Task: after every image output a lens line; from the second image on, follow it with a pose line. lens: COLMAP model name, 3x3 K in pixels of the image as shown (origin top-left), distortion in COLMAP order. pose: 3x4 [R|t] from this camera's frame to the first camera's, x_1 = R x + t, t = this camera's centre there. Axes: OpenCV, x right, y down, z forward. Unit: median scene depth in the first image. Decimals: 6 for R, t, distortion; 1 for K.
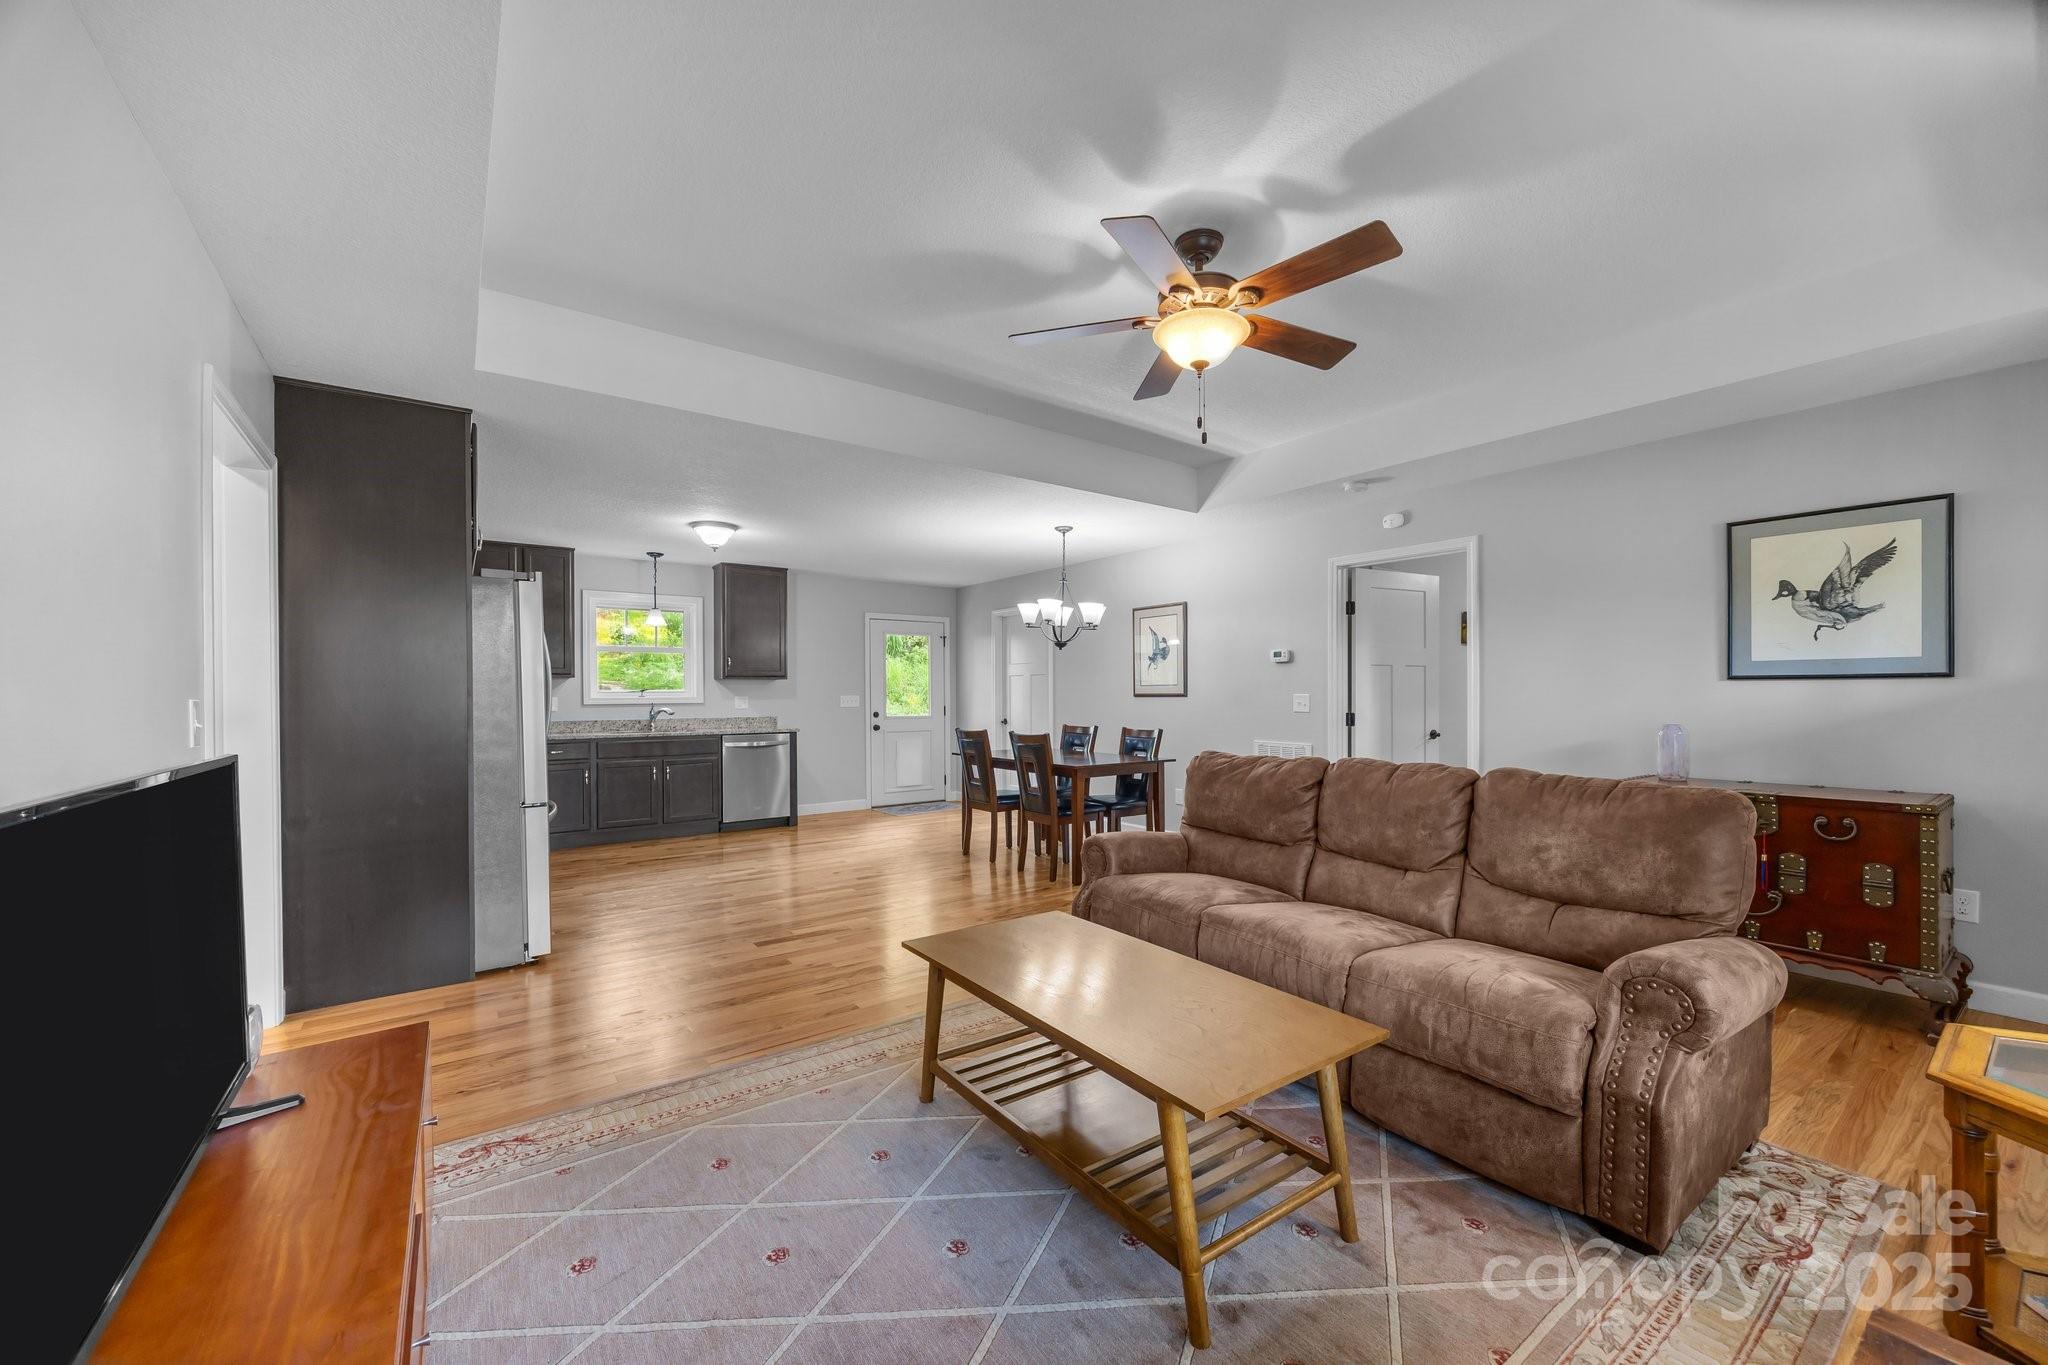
lens RADIAL K [[786.2, 0, 1030.5], [0, 786.2, 698.7], [0, 0, 1]] dist [-0.000651, 0.000167]
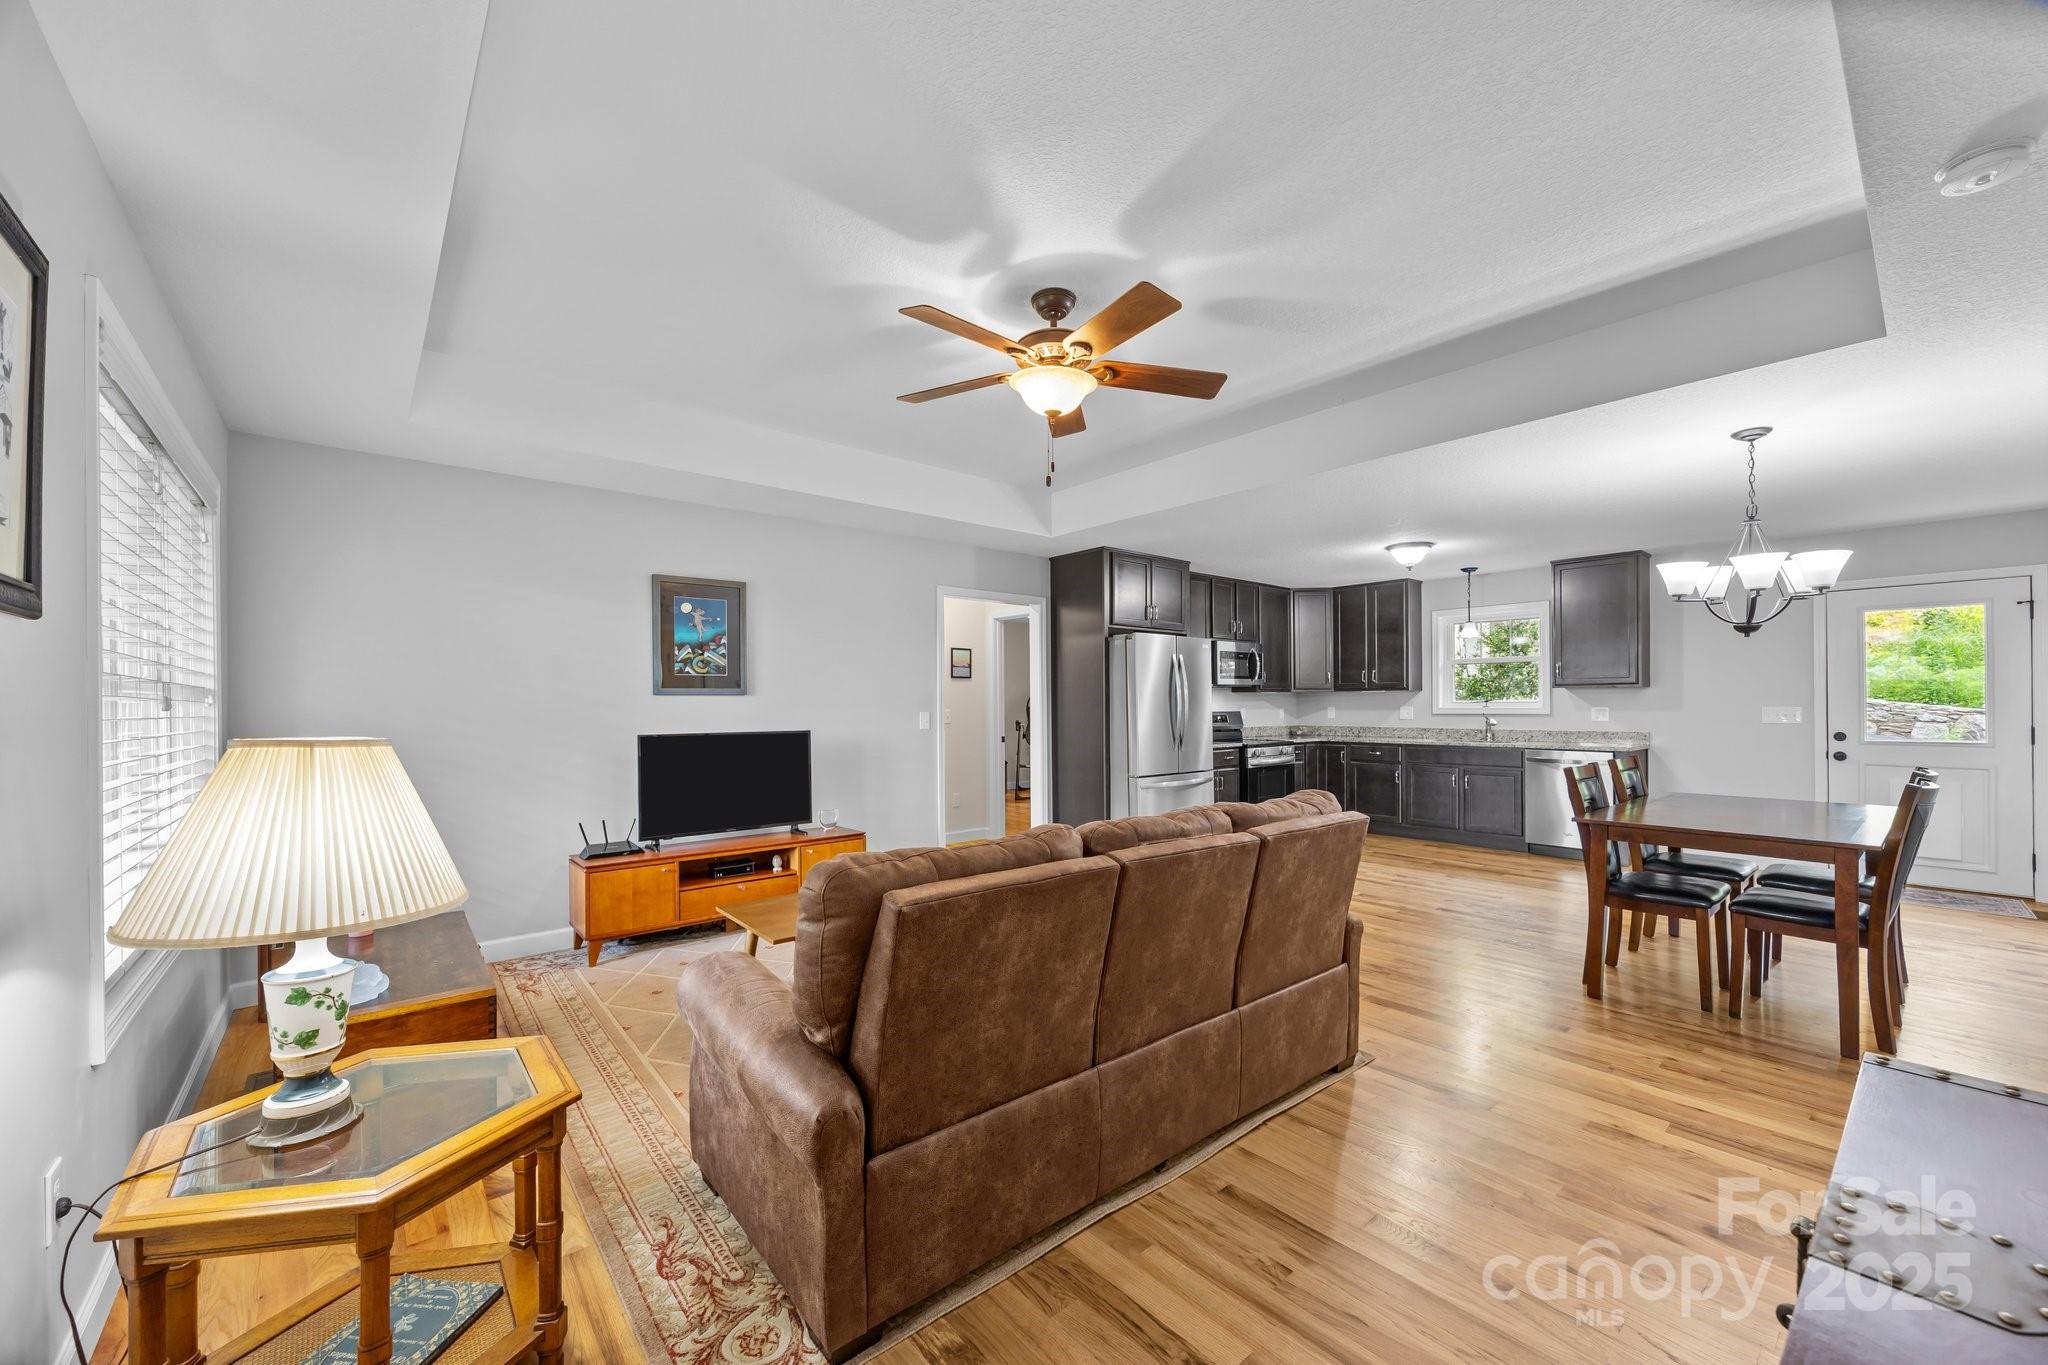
lens RADIAL K [[786.2, 0, 1029.9], [0, 786.2, 703.5], [0, 0, 1]] dist [-0.000651, 0.000167]
pose [[0.074437, 0.004497, -0.997216, 0.535663], [-0.001848, 0.999989, 0.004372, -0.011579], [0.997224, 0.001518, 0.074444, 0.367156]]
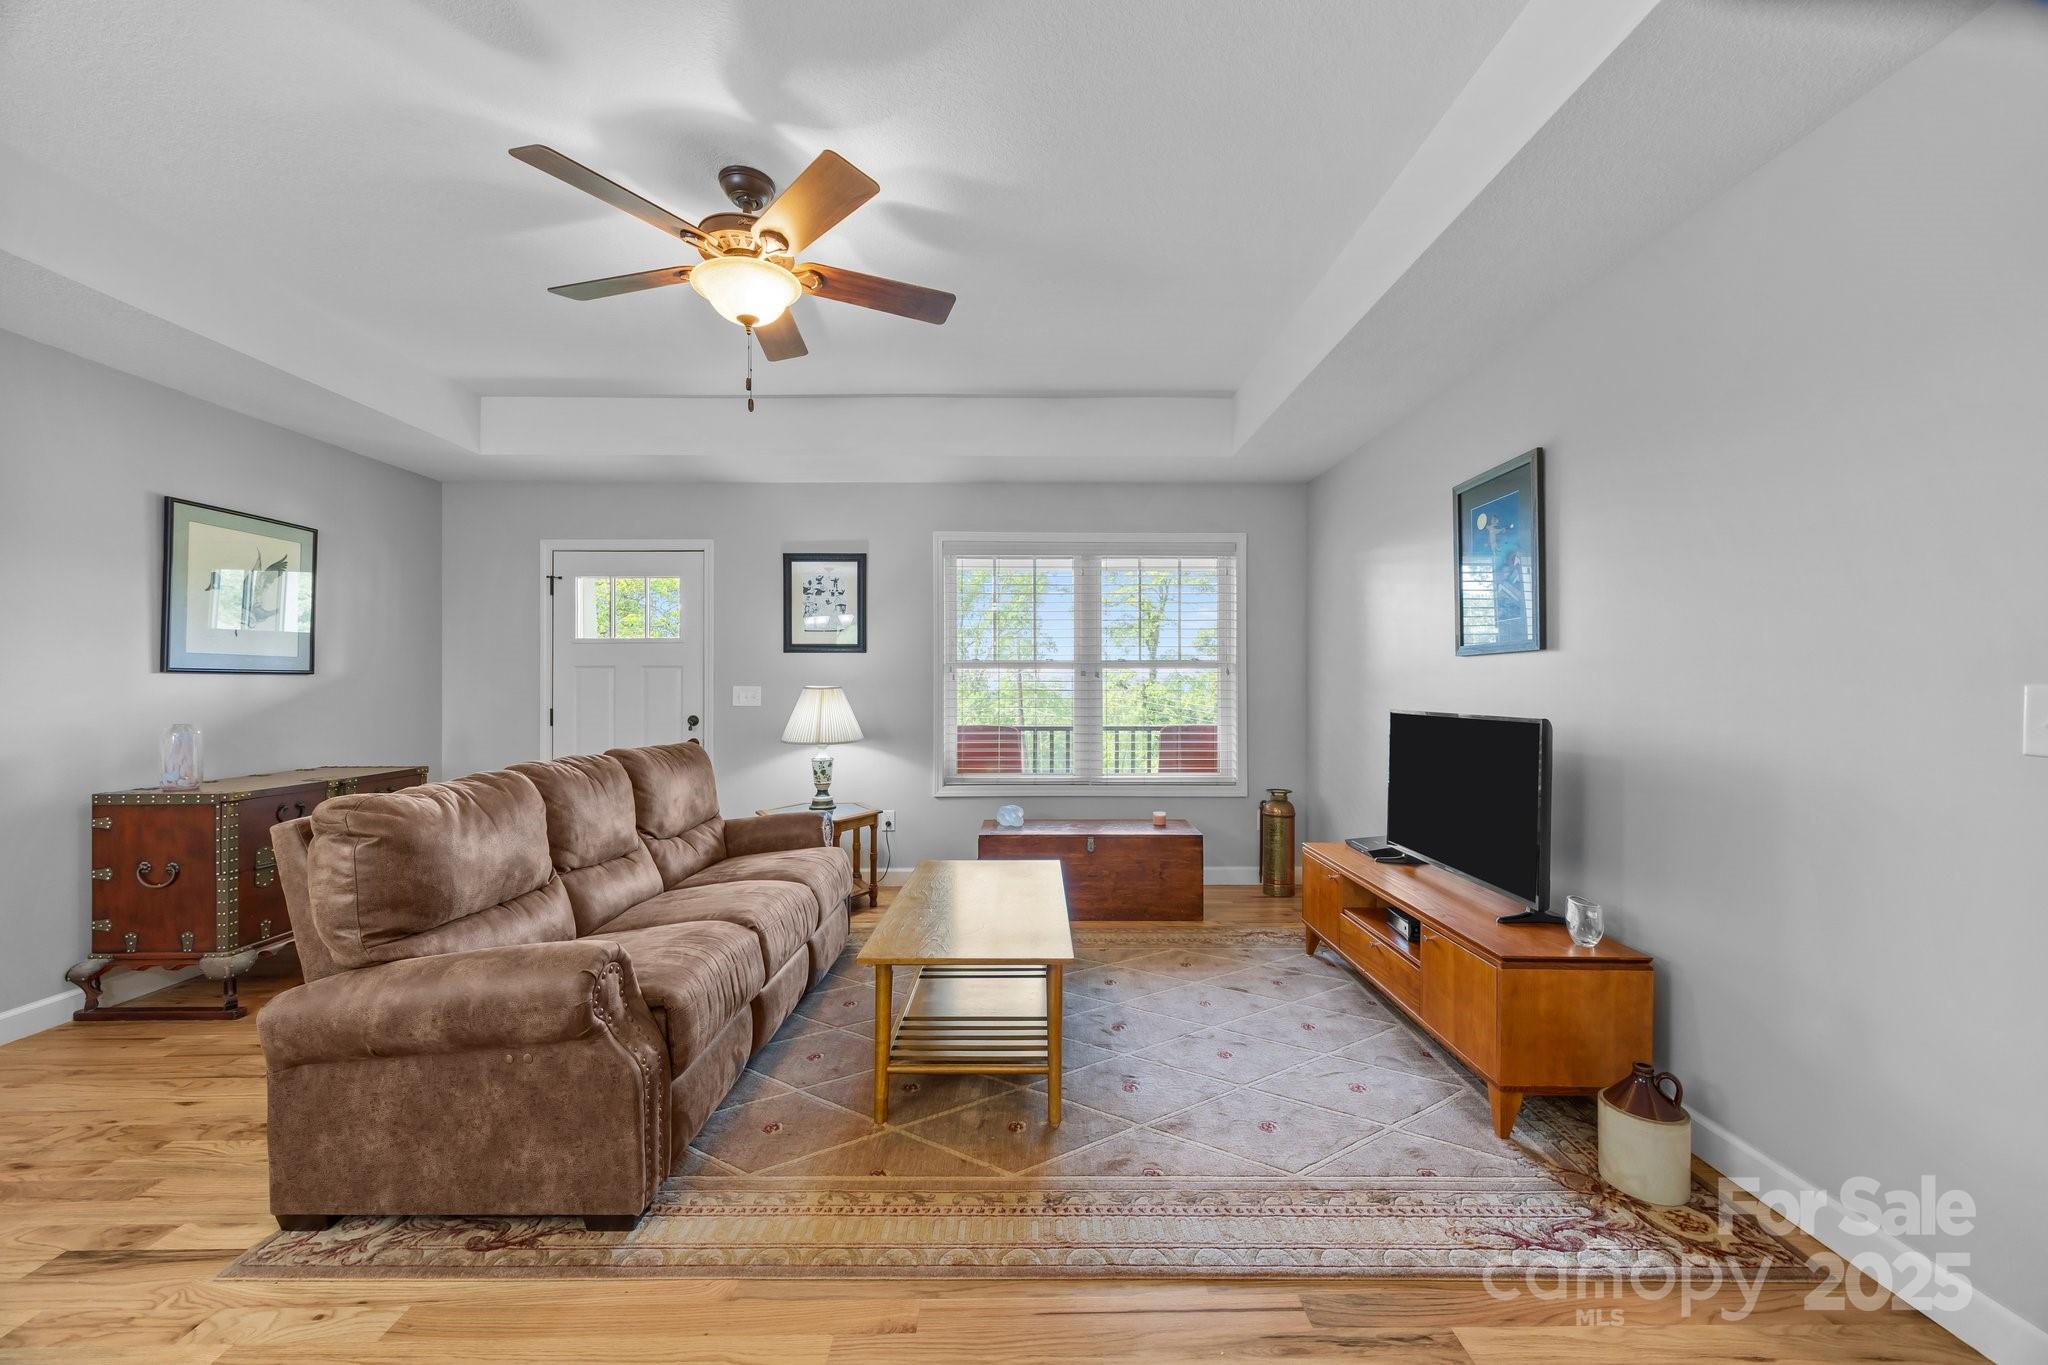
lens RADIAL K [[786.2, 0, 1031.1], [0, 786.2, 684.5], [0, 0, 1]] dist [-0.000651, 0.000167]
pose [[-0.814499, 0.005848, 0.580136, -0.237142], [0.008684, 0.999960, 0.002112, -0.001629], [-0.580100, 0.006758, -0.814517, 0.642779]]
